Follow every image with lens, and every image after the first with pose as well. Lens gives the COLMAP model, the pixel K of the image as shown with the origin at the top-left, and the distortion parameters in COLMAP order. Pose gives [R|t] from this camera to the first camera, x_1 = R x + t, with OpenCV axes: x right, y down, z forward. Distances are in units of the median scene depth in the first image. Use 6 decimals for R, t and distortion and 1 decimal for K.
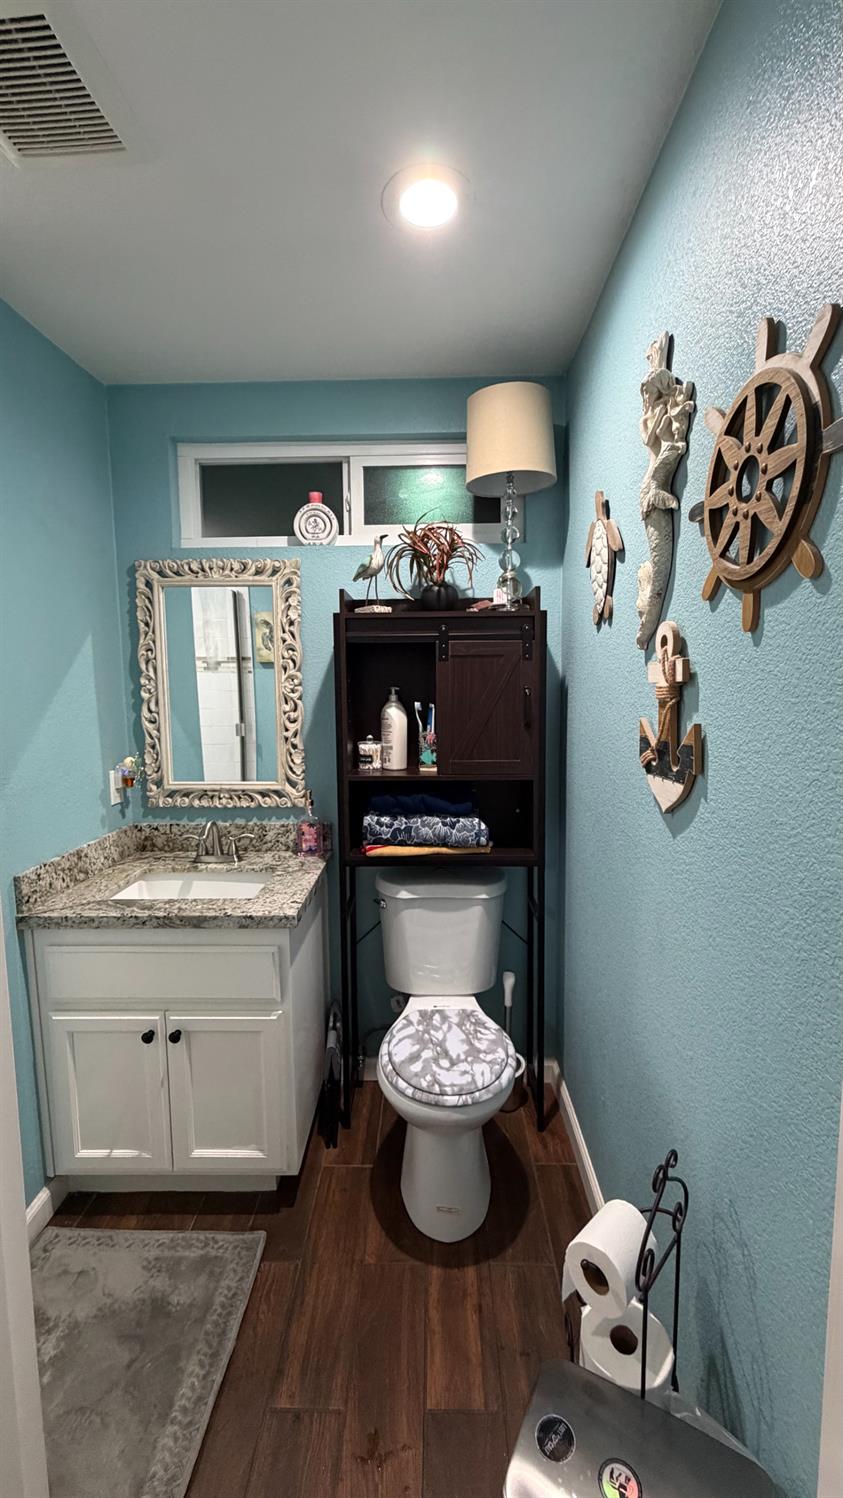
lens RADIAL K [[598.3, 0, 420.8], [0, 598.3, 742.5], [0, 0, 1]] dist [-0.000327, 0.000153]
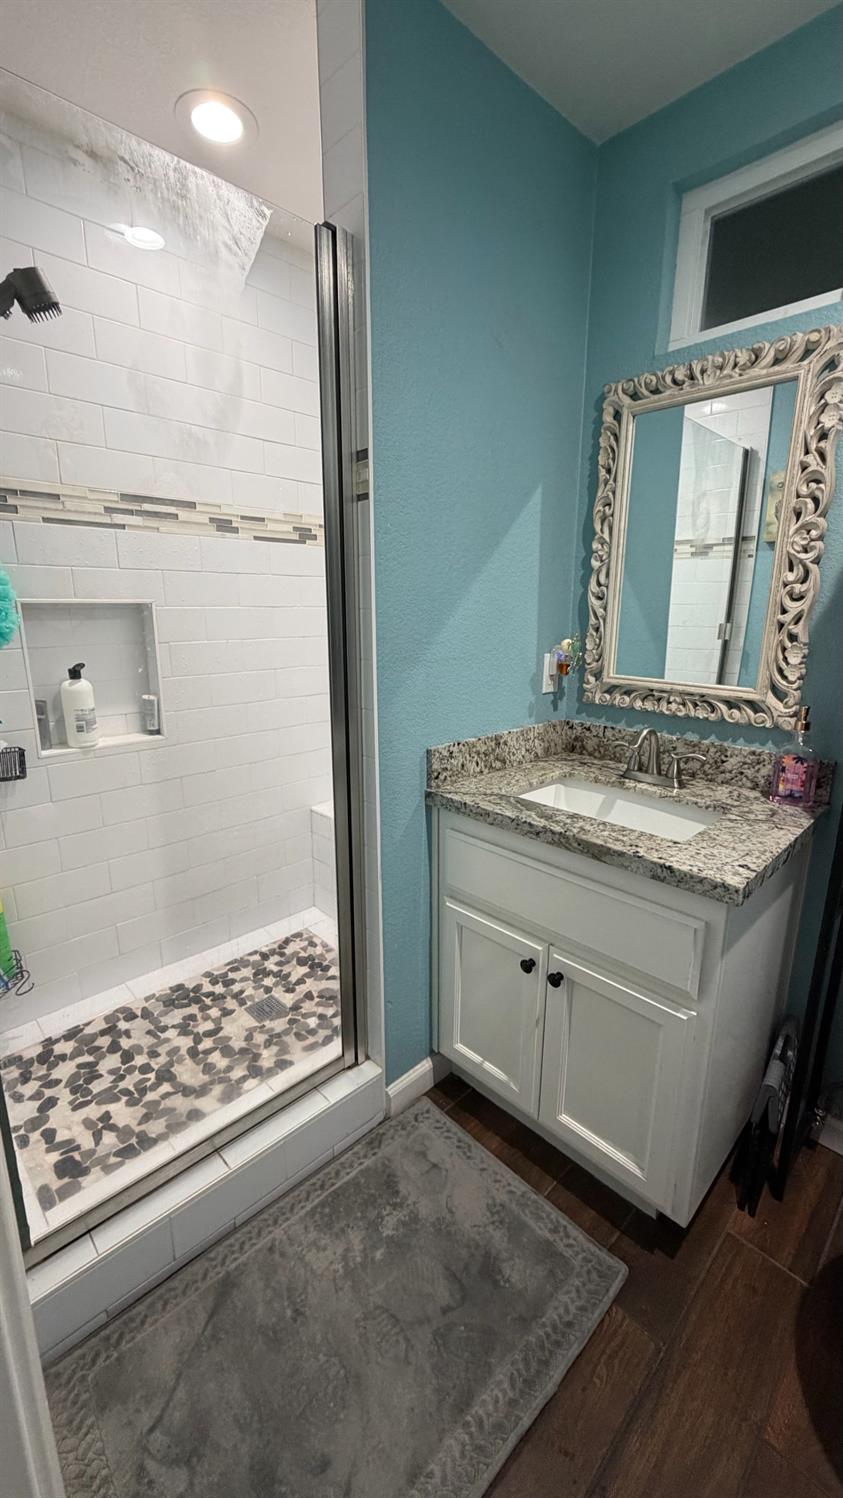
lens RADIAL K [[598.3, 0, 421.2], [0, 598.3, 743.7], [0, 0, 1]] dist [-0.000327, 0.000153]
pose [[0.711017, 0.173227, -0.681504, -0.037122], [-0.081167, 0.982921, 0.165161, 0.050807], [0.698475, -0.062117, 0.712934, 0.266590]]
